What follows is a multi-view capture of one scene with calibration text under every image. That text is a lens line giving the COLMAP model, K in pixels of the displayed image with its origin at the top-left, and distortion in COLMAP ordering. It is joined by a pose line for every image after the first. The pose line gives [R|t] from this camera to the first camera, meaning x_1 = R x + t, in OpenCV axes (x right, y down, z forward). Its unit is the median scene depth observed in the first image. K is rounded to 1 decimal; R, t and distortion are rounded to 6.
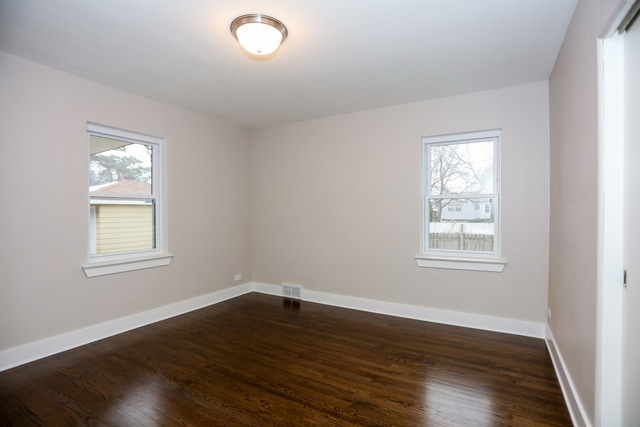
lens RADIAL K [[319.7, 0, 317.3], [0, 319.7, 214.1], [0, 0, 1]] dist [-0.044637, 0.016091]
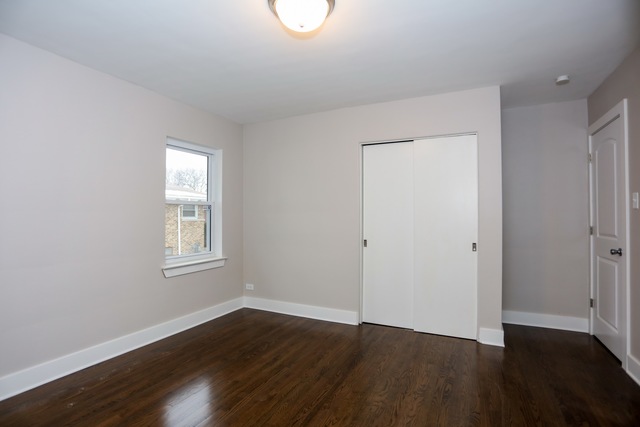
lens RADIAL K [[319.7, 0, 323.6], [0, 319.7, 215.8], [0, 0, 1]] dist [-0.044637, 0.016091]
pose [[-0.082202, 0.005635, 0.996600, -0.766200], [0.009706, 0.999941, -0.004853, -0.007611], [-0.996568, 0.009274, -0.082252, 0.758983]]
